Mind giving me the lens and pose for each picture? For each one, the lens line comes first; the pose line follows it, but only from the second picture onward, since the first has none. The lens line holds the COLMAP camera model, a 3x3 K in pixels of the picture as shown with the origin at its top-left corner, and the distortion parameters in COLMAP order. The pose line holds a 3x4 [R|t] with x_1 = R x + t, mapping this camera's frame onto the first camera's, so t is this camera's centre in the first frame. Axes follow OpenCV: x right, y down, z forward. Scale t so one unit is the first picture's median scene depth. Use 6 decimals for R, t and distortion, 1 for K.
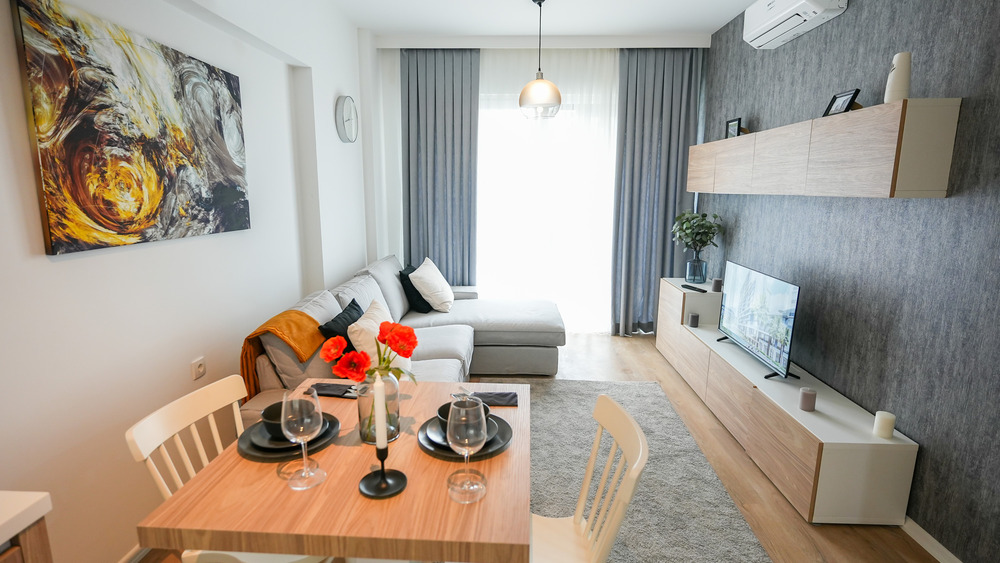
lens RADIAL K [[498.6, 0, 499.4], [0, 498.6, 278.3], [0, 0, 1]] dist [0.002100, 0.001847]
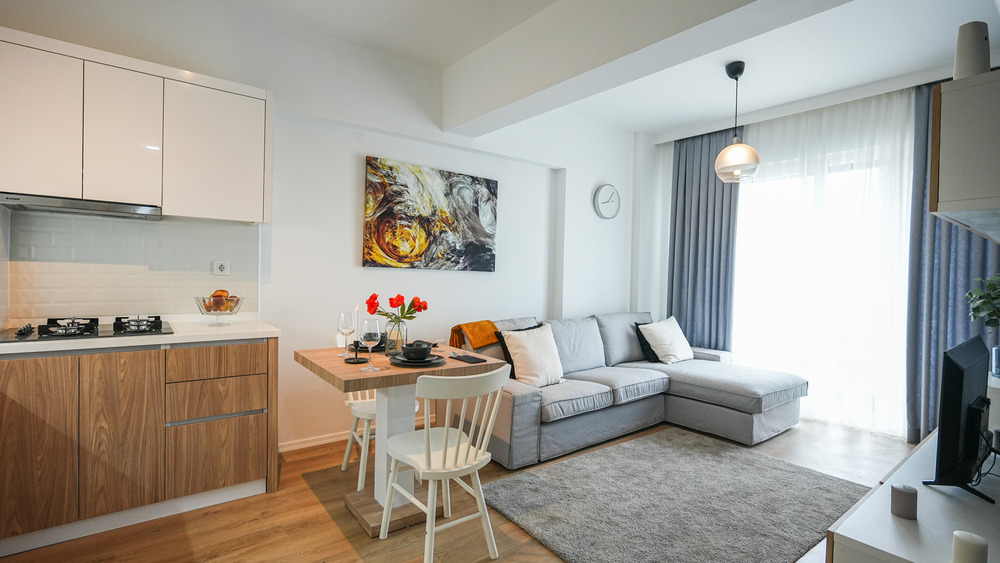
lens RADIAL K [[470.9, 0, 500.7], [0, 470.9, 281.4], [0, 0, 1]] dist [-0.008984, 0.005375]
pose [[0.644881, 0.023768, -0.763914, 0.843556], [-0.158044, 0.982060, -0.102862, 0.104447], [0.747764, 0.187066, 0.637068, 0.084792]]
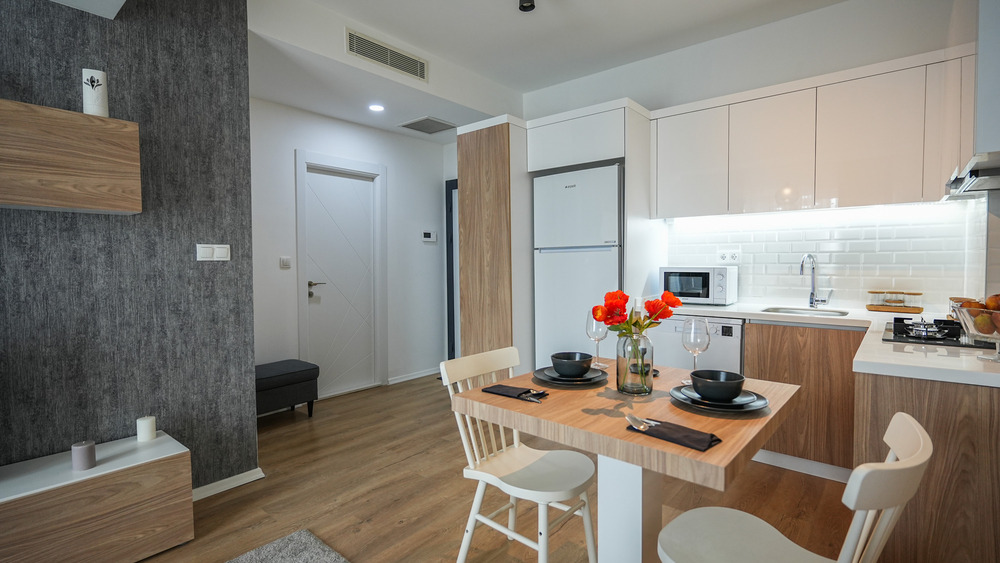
lens RADIAL K [[470.9, 0, 497.7], [0, 470.9, 280.1], [0, 0, 1]] dist [-0.008984, 0.005375]
pose [[-0.776445, -0.022827, 0.629771, -0.420791], [0.115979, 0.977098, 0.178407, -0.103356], [-0.619421, 0.211563, -0.756015, 1.239946]]
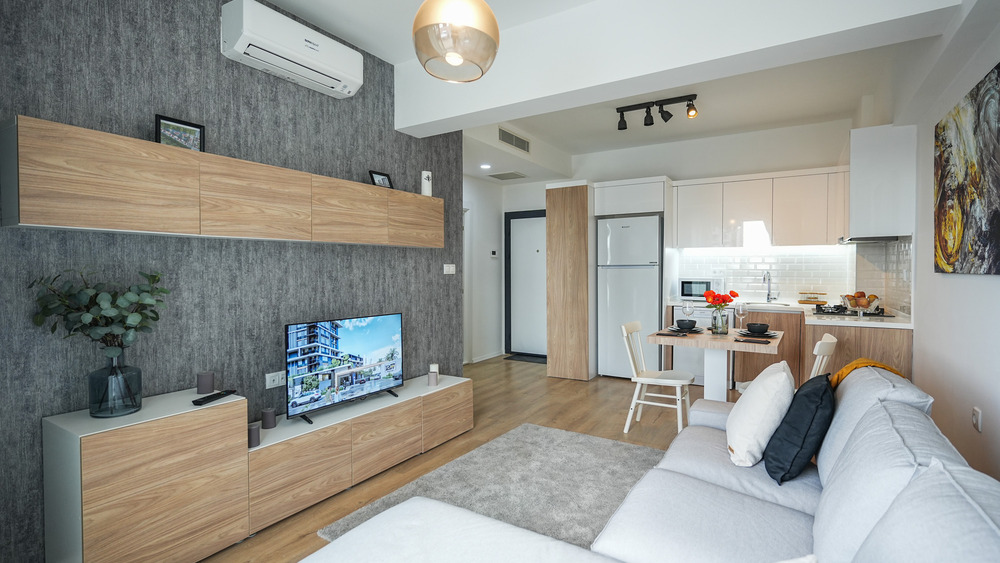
lens RADIAL K [[470.9, 0, 497.3], [0, 470.9, 280.4], [0, 0, 1]] dist [-0.008984, 0.005375]
pose [[-0.856230, -0.015941, 0.516348, -0.320238], [0.089038, 0.980012, 0.177901, -0.322156], [-0.508863, 0.198299, -0.837697, 2.297868]]
